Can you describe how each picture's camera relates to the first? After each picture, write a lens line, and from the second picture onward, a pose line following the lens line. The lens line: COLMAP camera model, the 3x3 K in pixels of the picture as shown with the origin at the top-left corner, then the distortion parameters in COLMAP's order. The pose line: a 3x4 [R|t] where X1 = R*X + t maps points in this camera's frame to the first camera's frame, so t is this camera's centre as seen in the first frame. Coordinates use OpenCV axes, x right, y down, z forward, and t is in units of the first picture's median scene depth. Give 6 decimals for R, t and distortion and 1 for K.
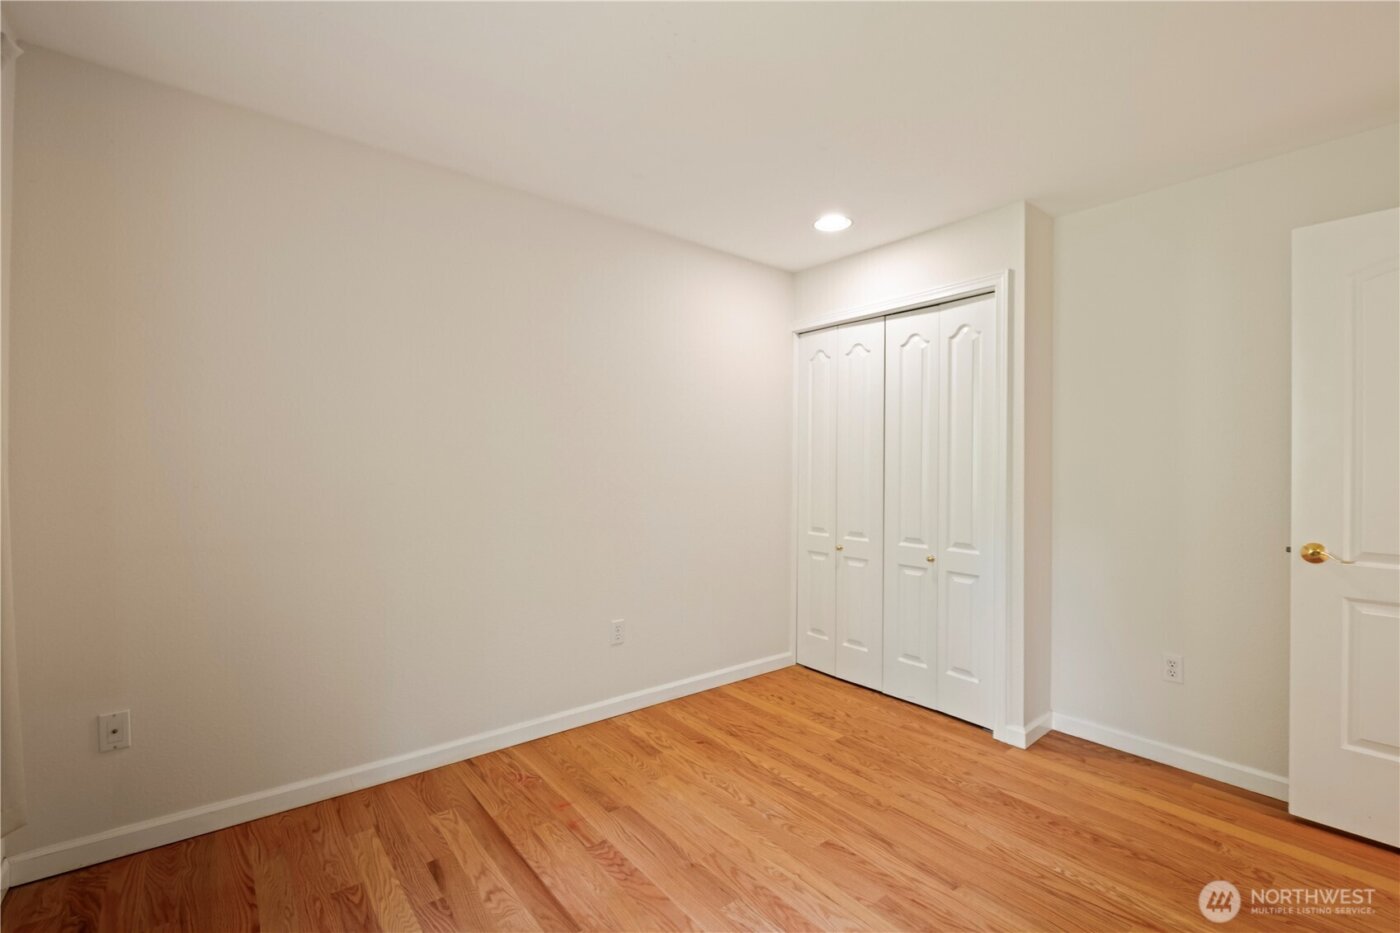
lens RADIAL K [[623.8, 0, 698.9], [0, 623.8, 461.9], [0, 0, 1]] dist [0.001011, -0.000289]
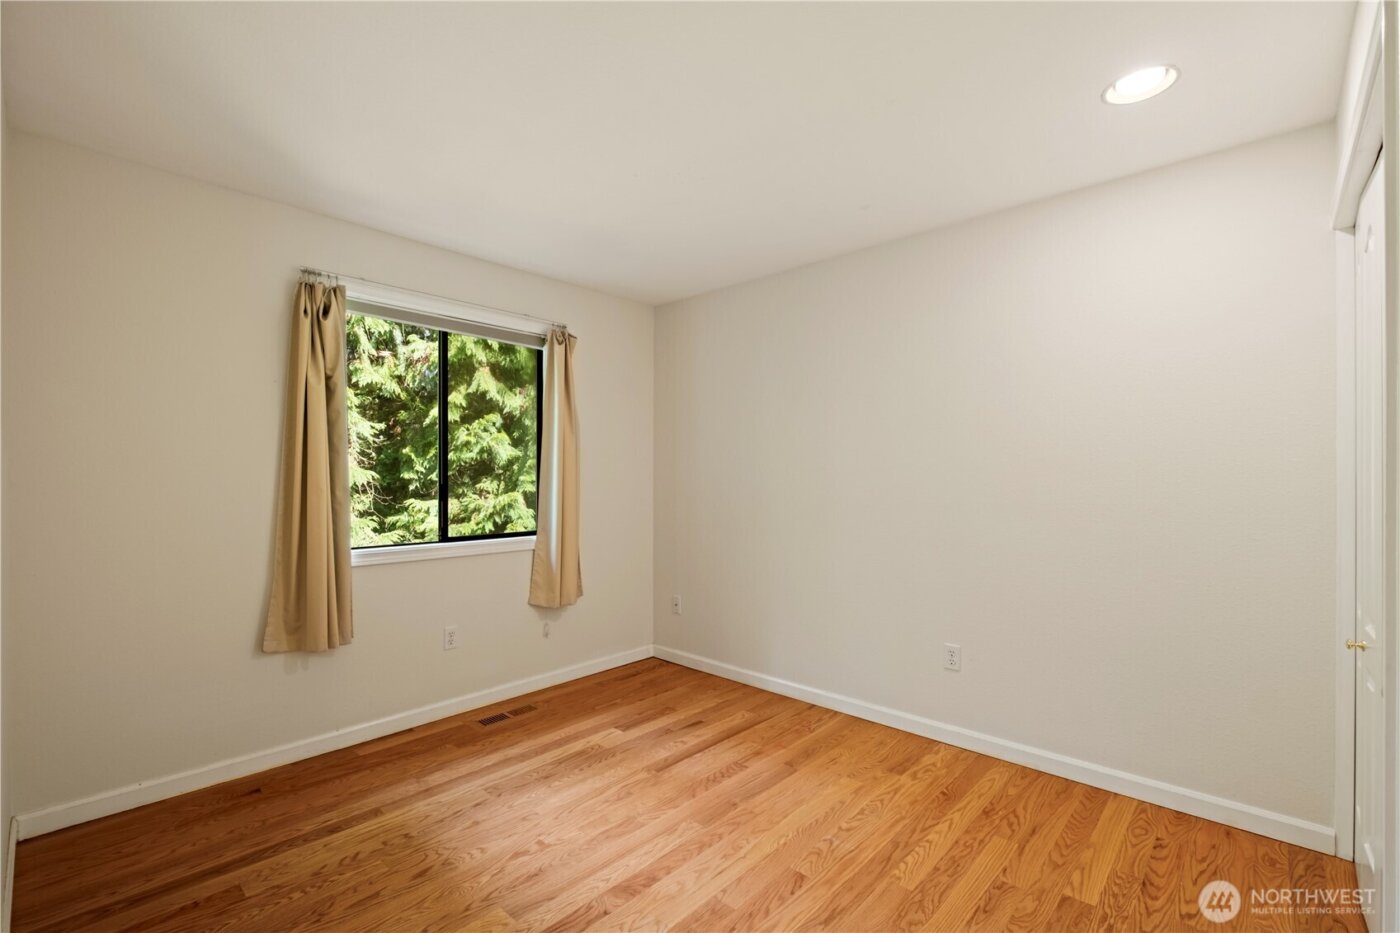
lens RADIAL K [[606.1, 0, 695.0], [0, 606.1, 463.1], [0, 0, 1]] dist [0.004368, -0.009478]
pose [[0.142796, -0.034316, -0.989157, 0.990591], [0.001017, 0.999403, -0.034525, -0.001113], [0.989752, 0.003924, 0.142746, 0.605142]]
